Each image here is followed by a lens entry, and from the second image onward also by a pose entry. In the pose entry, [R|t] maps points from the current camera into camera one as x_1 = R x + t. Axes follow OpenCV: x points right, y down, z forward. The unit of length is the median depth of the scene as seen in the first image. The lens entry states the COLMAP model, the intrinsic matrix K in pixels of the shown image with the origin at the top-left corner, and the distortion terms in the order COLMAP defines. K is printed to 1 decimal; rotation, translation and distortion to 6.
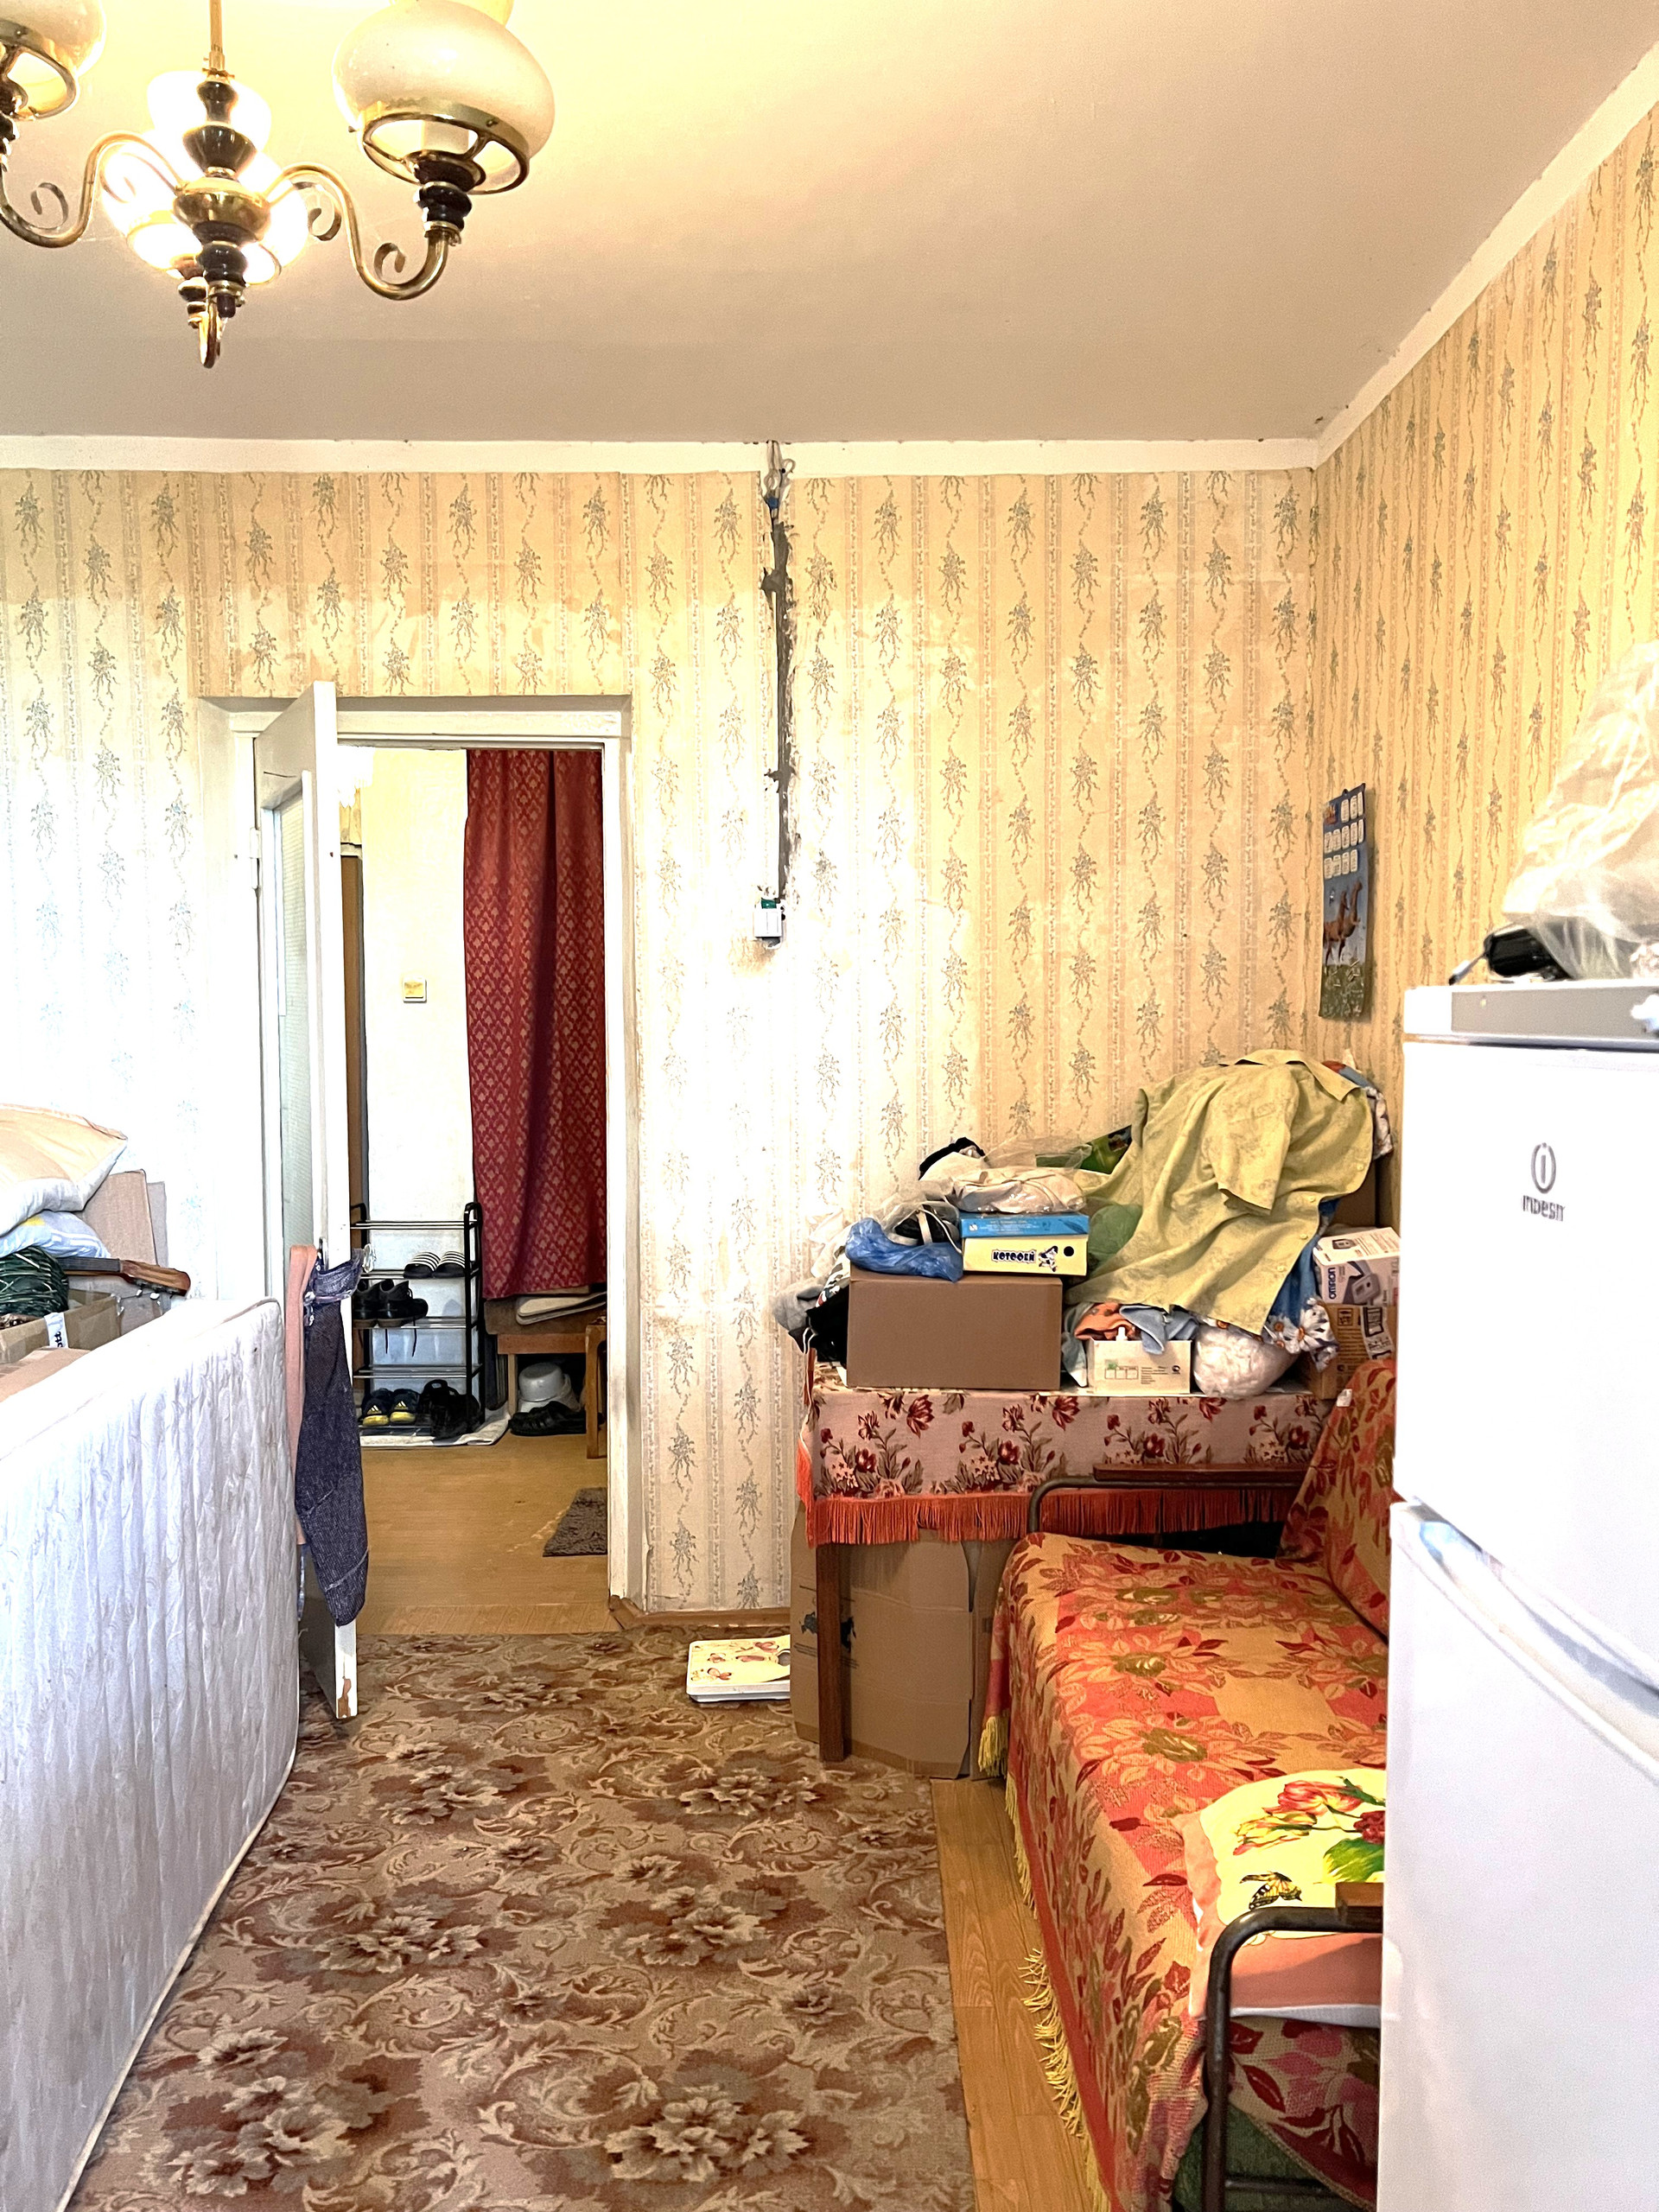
lens RADIAL K [[1656.7, 0, 826.0], [0, 1656.7, 1112.9], [0, 0, 1]] dist [0.027568, -0.028196]
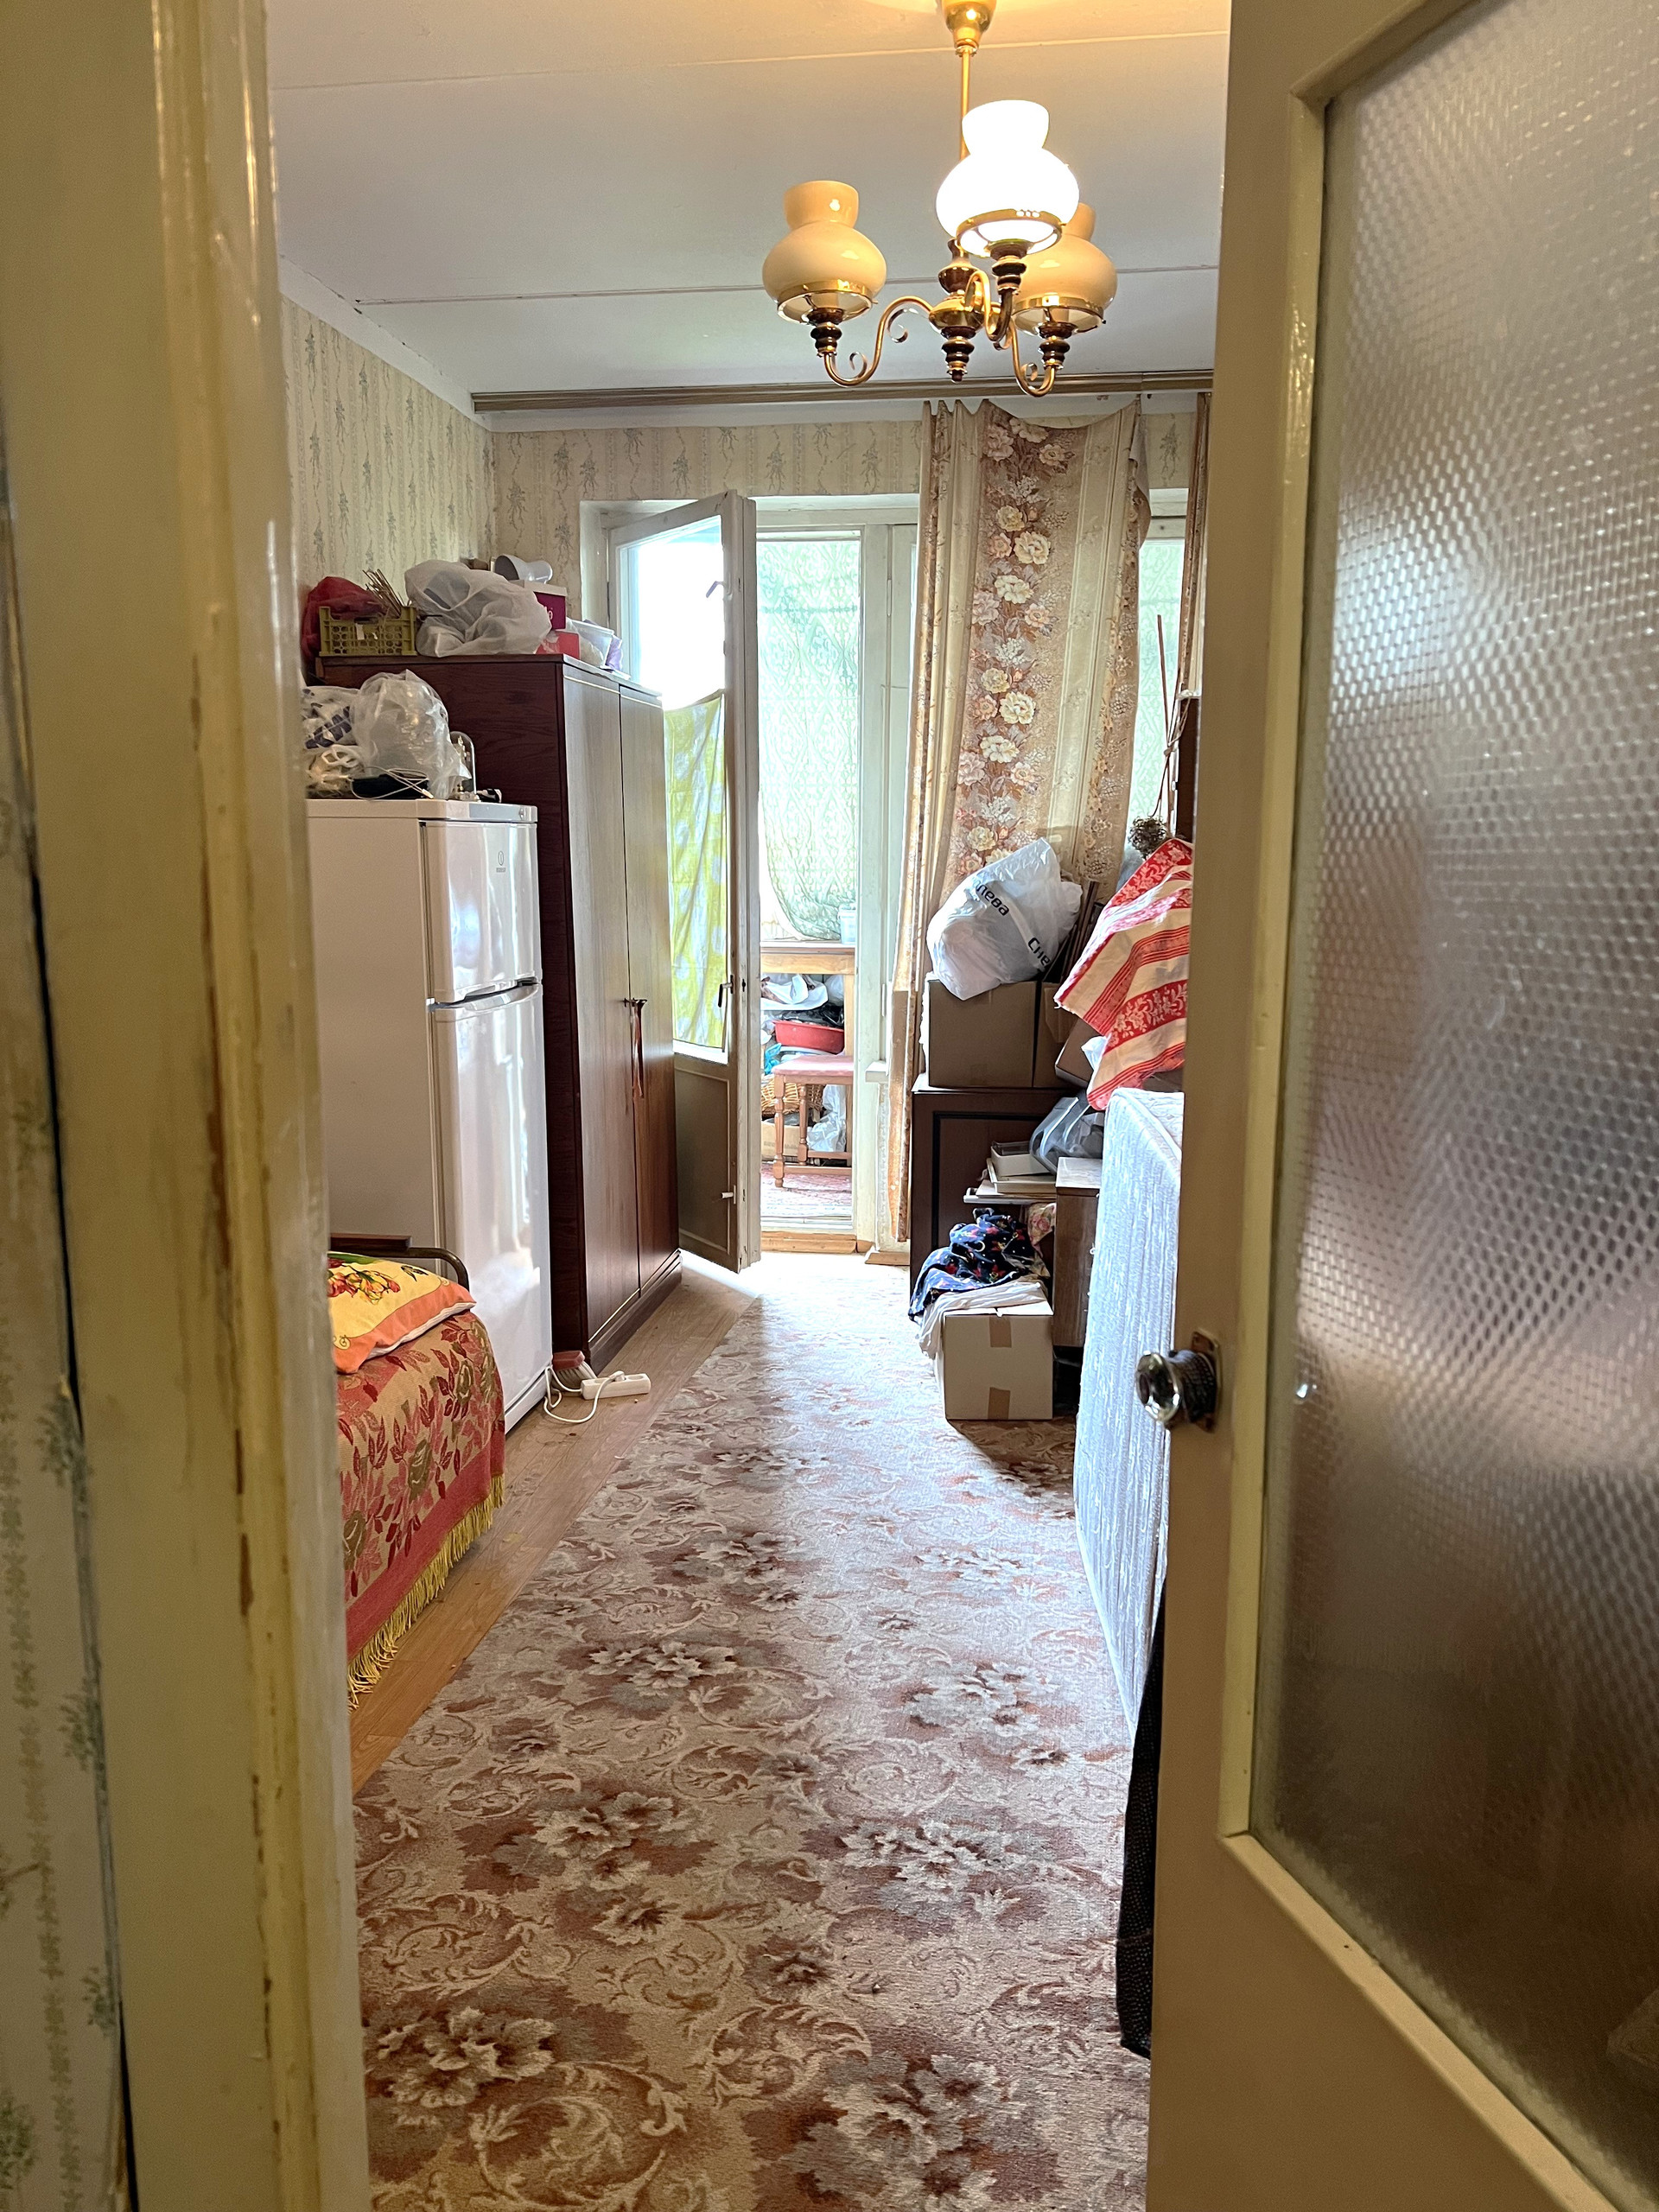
lens RADIAL K [[1656.7, 0, 846.2], [0, 1656.7, 1110.2], [0, 0, 1]] dist [0.027568, -0.028196]
pose [[-0.988514, -0.032820, 0.147524, -0.324702], [0.000141, 0.975935, 0.218060, -0.086512], [-0.151130, 0.215576, -0.964721, 1.760199]]
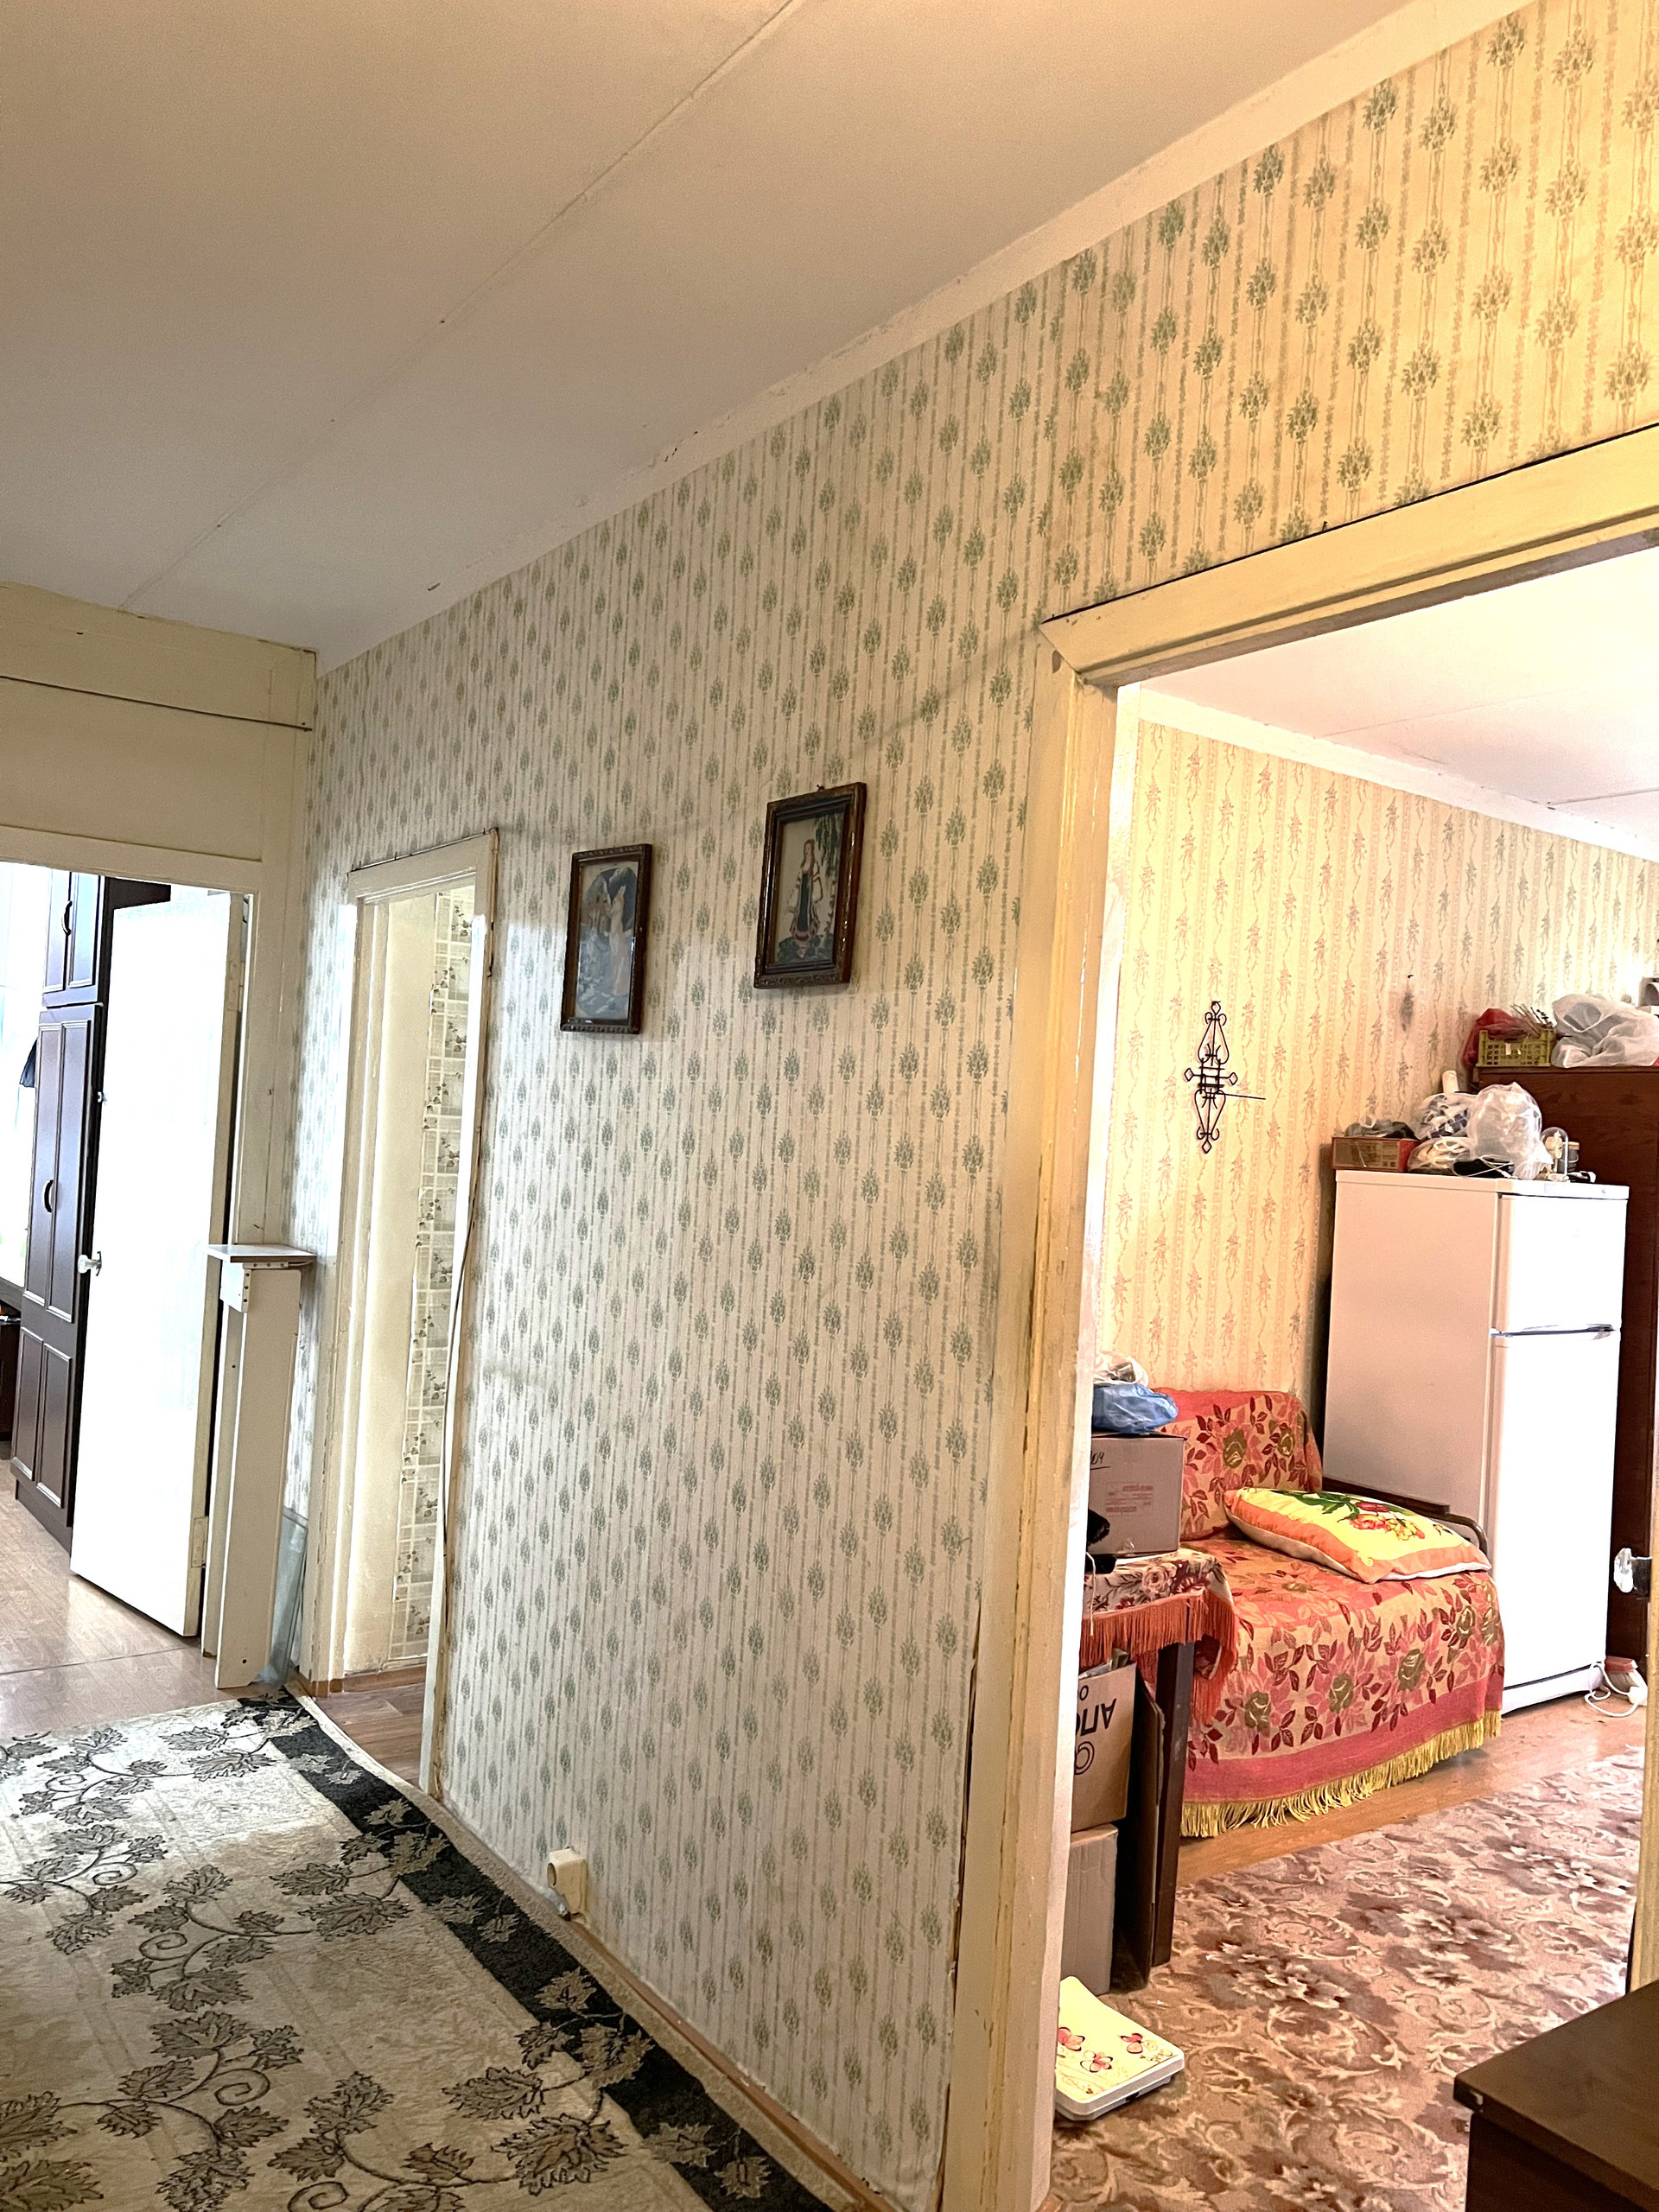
lens RADIAL K [[1656.7, 0, 843.9], [0, 1656.7, 1111.5], [0, 0, 1]] dist [0.027568, -0.028196]
pose [[-0.592044, -0.022644, 0.805588, -0.789533], [-0.014728, 0.999742, 0.017277, -0.130963], [-0.805771, -0.001636, -0.592225, 2.087899]]
